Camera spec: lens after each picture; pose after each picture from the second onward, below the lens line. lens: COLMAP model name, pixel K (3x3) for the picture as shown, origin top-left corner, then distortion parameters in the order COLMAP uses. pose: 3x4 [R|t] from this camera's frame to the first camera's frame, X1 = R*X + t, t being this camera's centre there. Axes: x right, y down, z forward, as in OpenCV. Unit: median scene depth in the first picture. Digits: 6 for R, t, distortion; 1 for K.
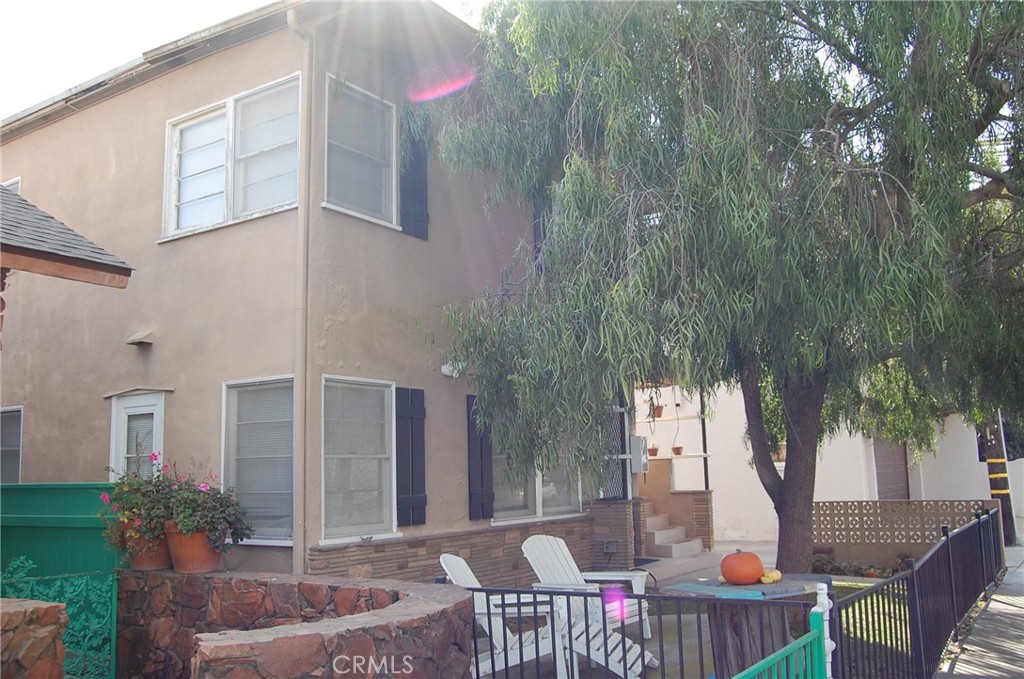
lens RADIAL K [[925.5, 0, 512.0], [0, 925.5, 339.5], [0, 0, 1]] dist [-0.093637, 0.059475]
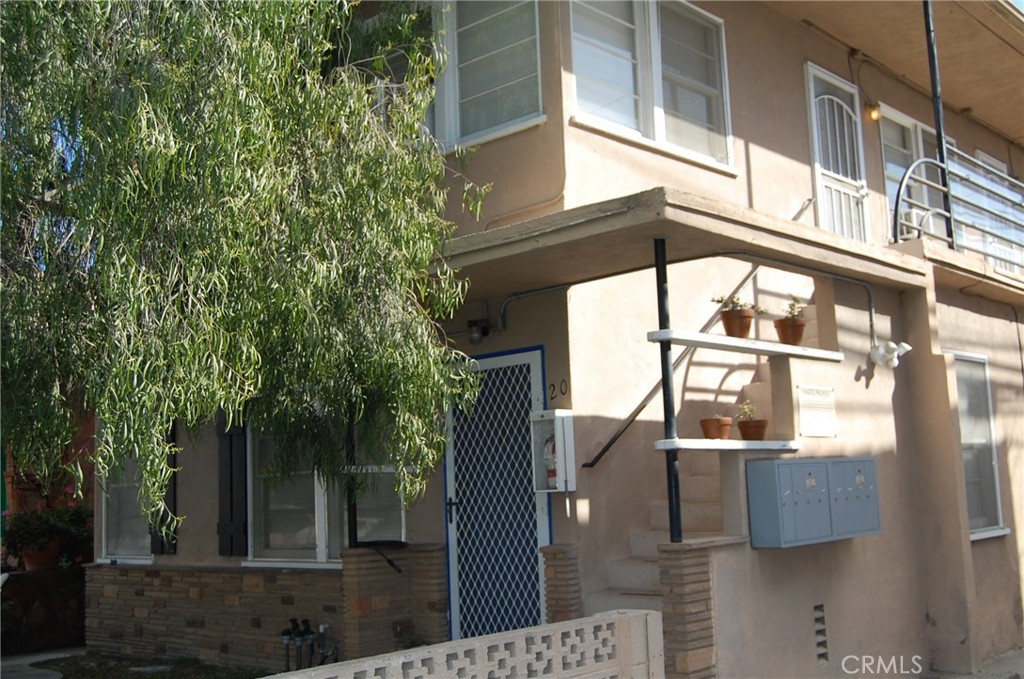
lens RADIAL K [[1155.6, 0, 512.0], [0, 1155.6, 339.5], [0, 0, 1]] dist [-0.061062, 0.012758]
pose [[-0.166191, -0.093851, -0.981617, 0.999561], [0.188785, 0.974019, -0.125086, 0.196642], [0.967854, -0.206103, -0.144156, 1.528616]]
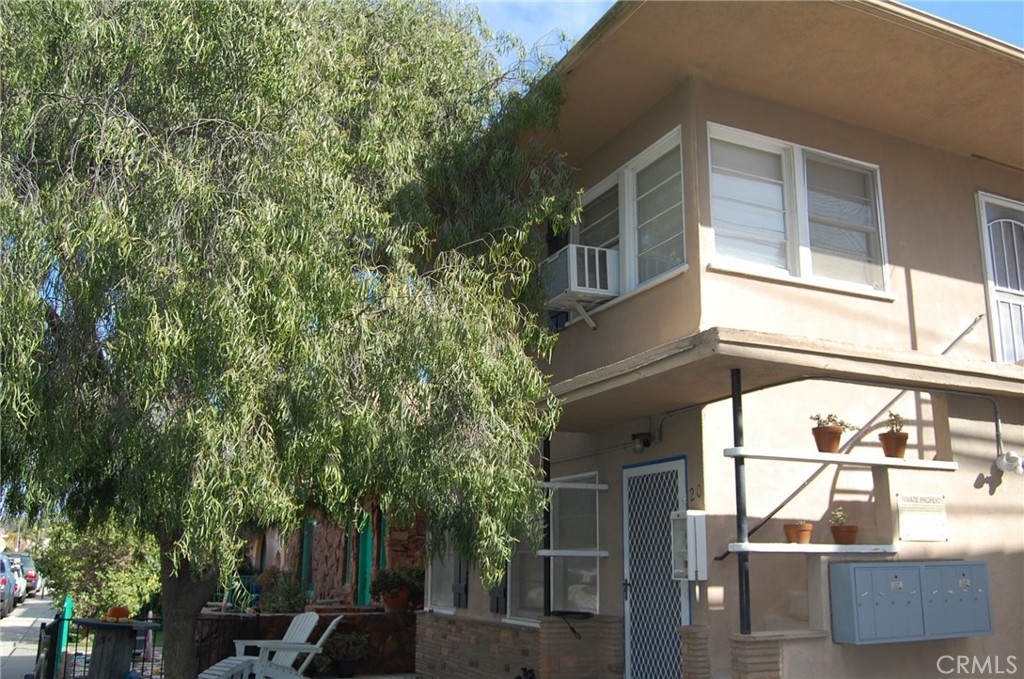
lens RADIAL K [[925.5, 0, 512.0], [0, 925.5, 339.5], [0, 0, 1]] dist [-0.093637, 0.059475]
pose [[-0.530420, -0.171586, -0.830188, 0.934973], [0.131864, 0.950682, -0.280740, 0.209376], [0.837417, -0.258382, -0.481635, 1.712509]]
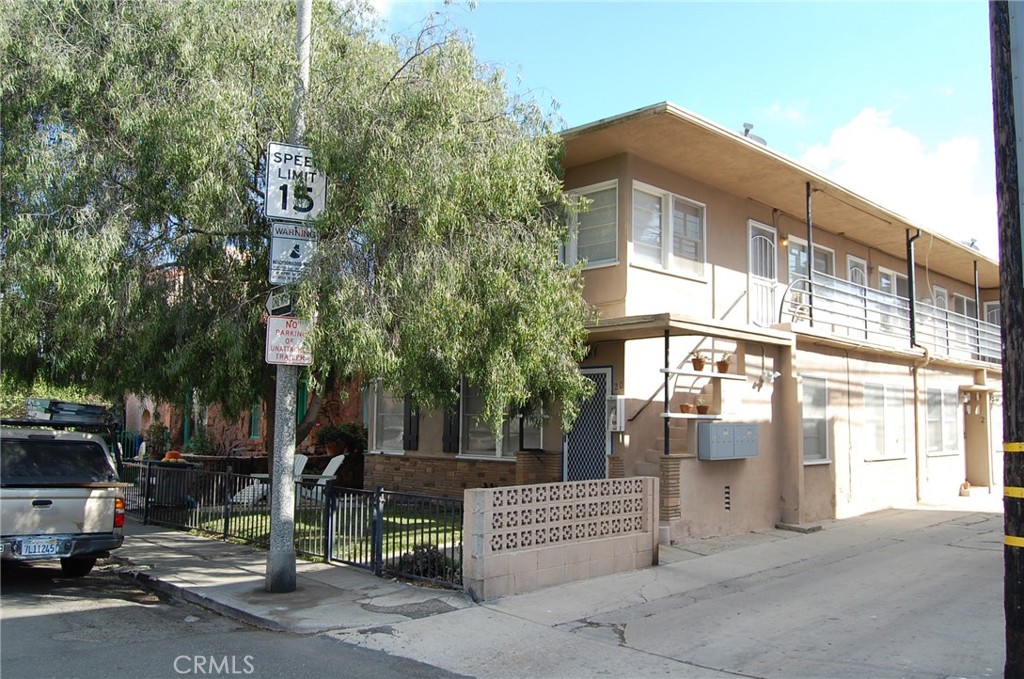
lens RADIAL K [[871.0, 0, 512.0], [0, 871.0, 339.5], [0, 0, 1]] dist [-0.072468, 0.004909]
pose [[-0.211179, -0.067198, -0.975135, 1.585849], [0.133897, 0.986240, -0.096960, 0.173581], [0.968233, -0.151044, -0.199276, 1.558352]]
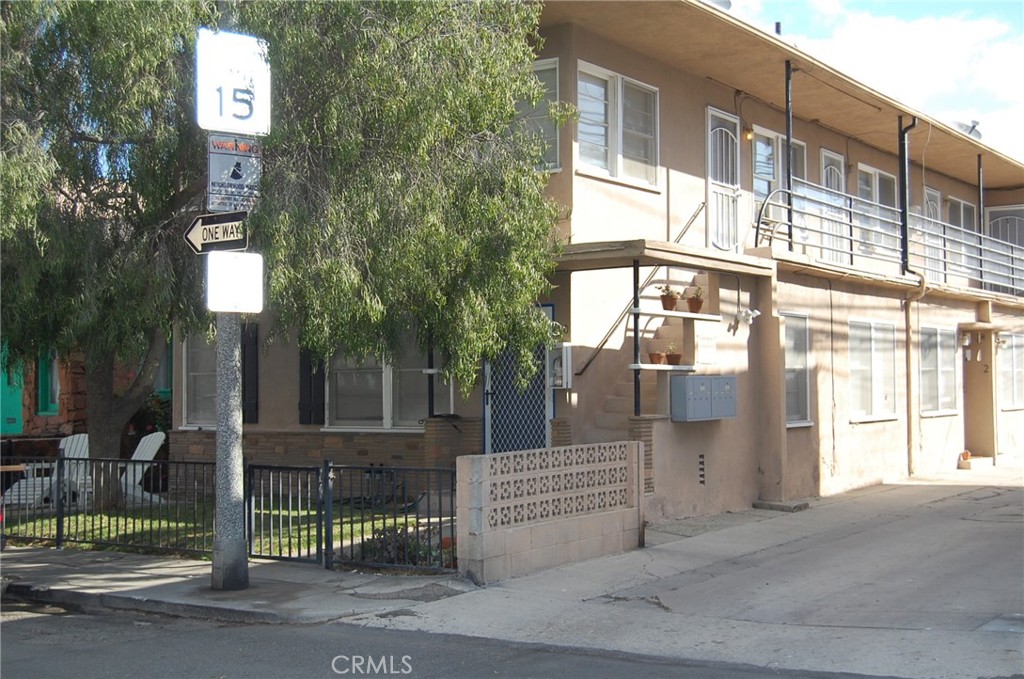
lens RADIAL K [[1453.6, 0, 512.0], [0, 1453.6, 339.5], [0, 0, 1]] dist [-0.022478, -0.050059]
pose [[-0.005382, -0.003305, -0.999980, 1.984501], [0.152246, 0.988334, -0.004086, 0.143909], [0.988328, -0.152265, -0.004816, 1.379794]]
